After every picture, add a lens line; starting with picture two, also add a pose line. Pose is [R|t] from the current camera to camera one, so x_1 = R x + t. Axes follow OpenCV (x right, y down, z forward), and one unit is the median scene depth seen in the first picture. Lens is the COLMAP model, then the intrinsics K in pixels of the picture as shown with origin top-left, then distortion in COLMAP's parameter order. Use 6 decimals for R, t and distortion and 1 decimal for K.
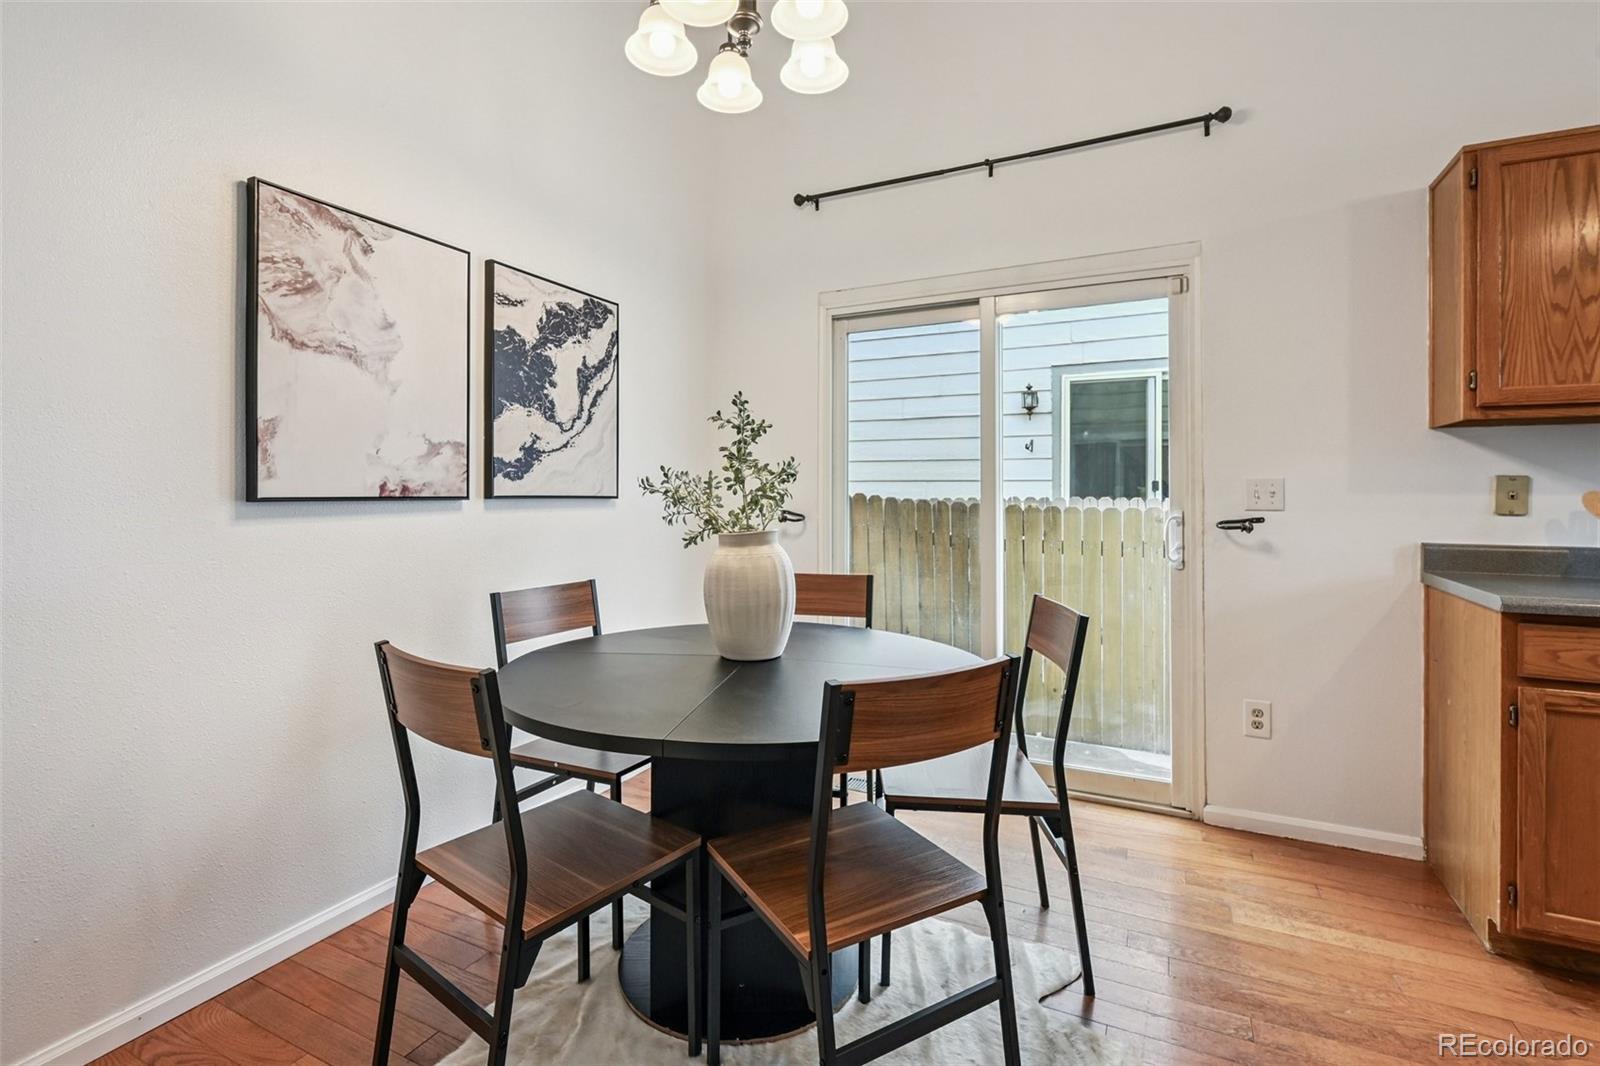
lens RADIAL K [[735.0, 0, 806.3], [0, 735.0, 493.9], [0, 0, 1]] dist [-0.004115, 0.000452]
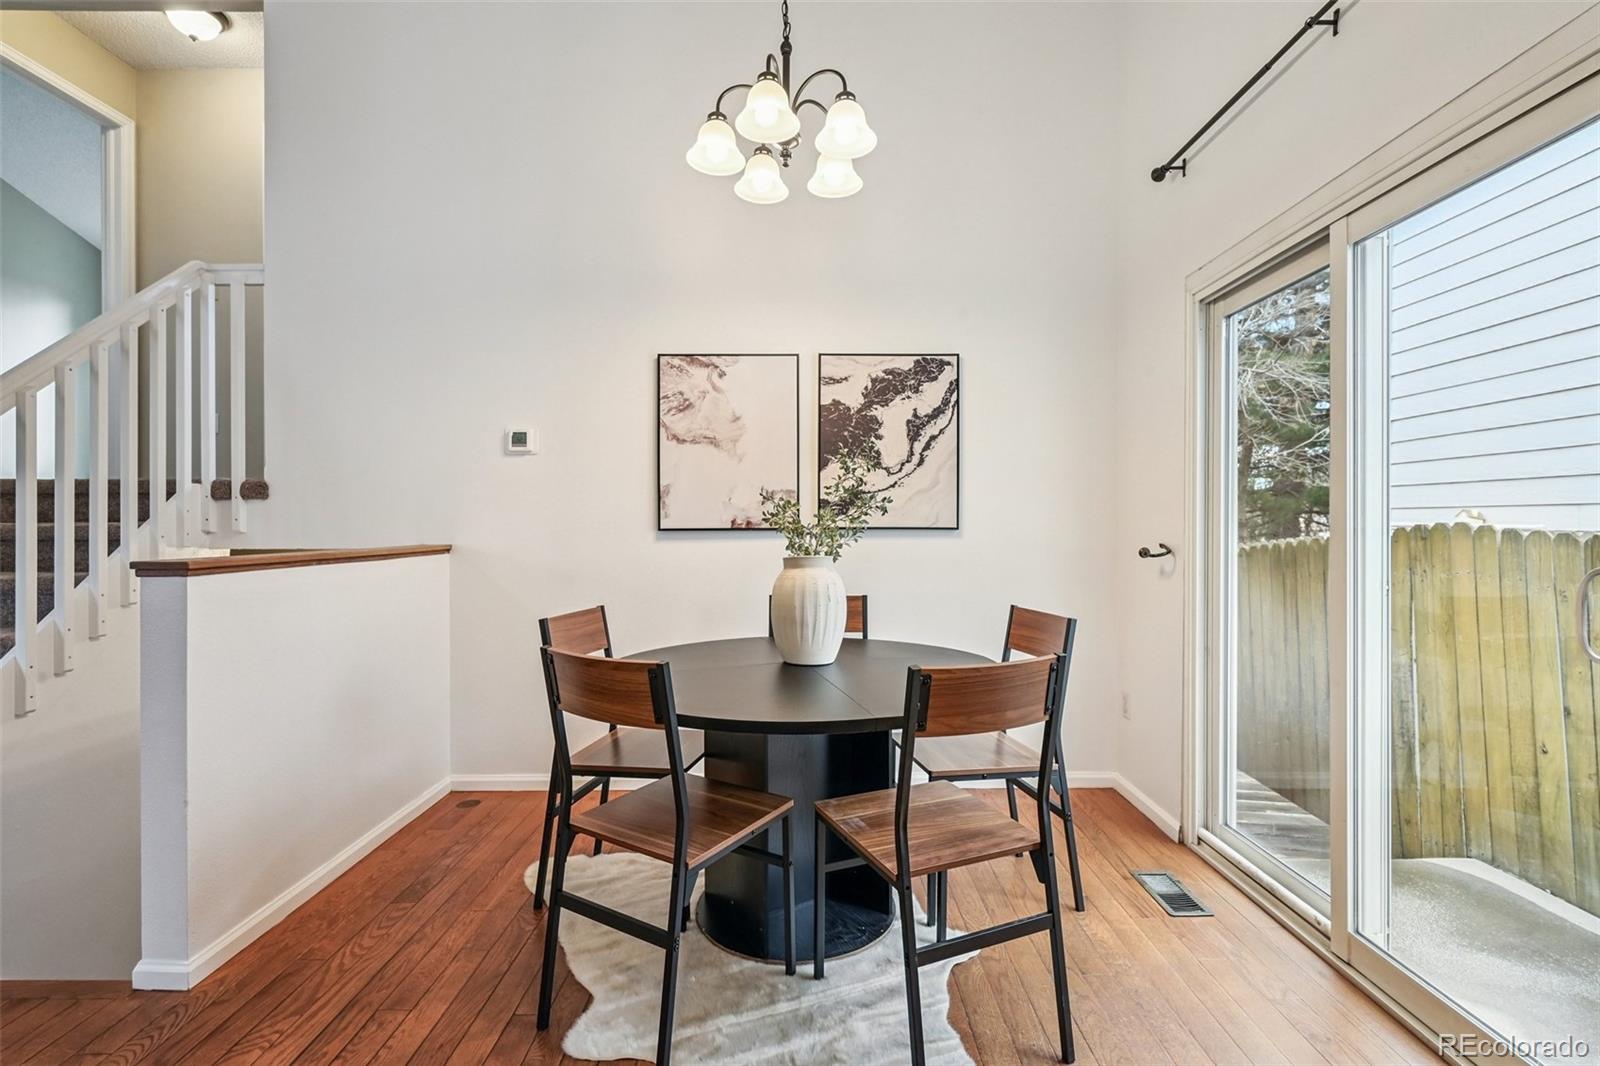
lens RADIAL K [[735.0, 0, 799.7], [0, 735.0, 540.8], [0, 0, 1]] dist [-0.004115, 0.000452]
pose [[0.456844, 0.013359, -0.889447, 0.733860], [0.003627, 0.999851, 0.016880, 0.004297], [0.889540, -0.010937, 0.456727, 0.327679]]
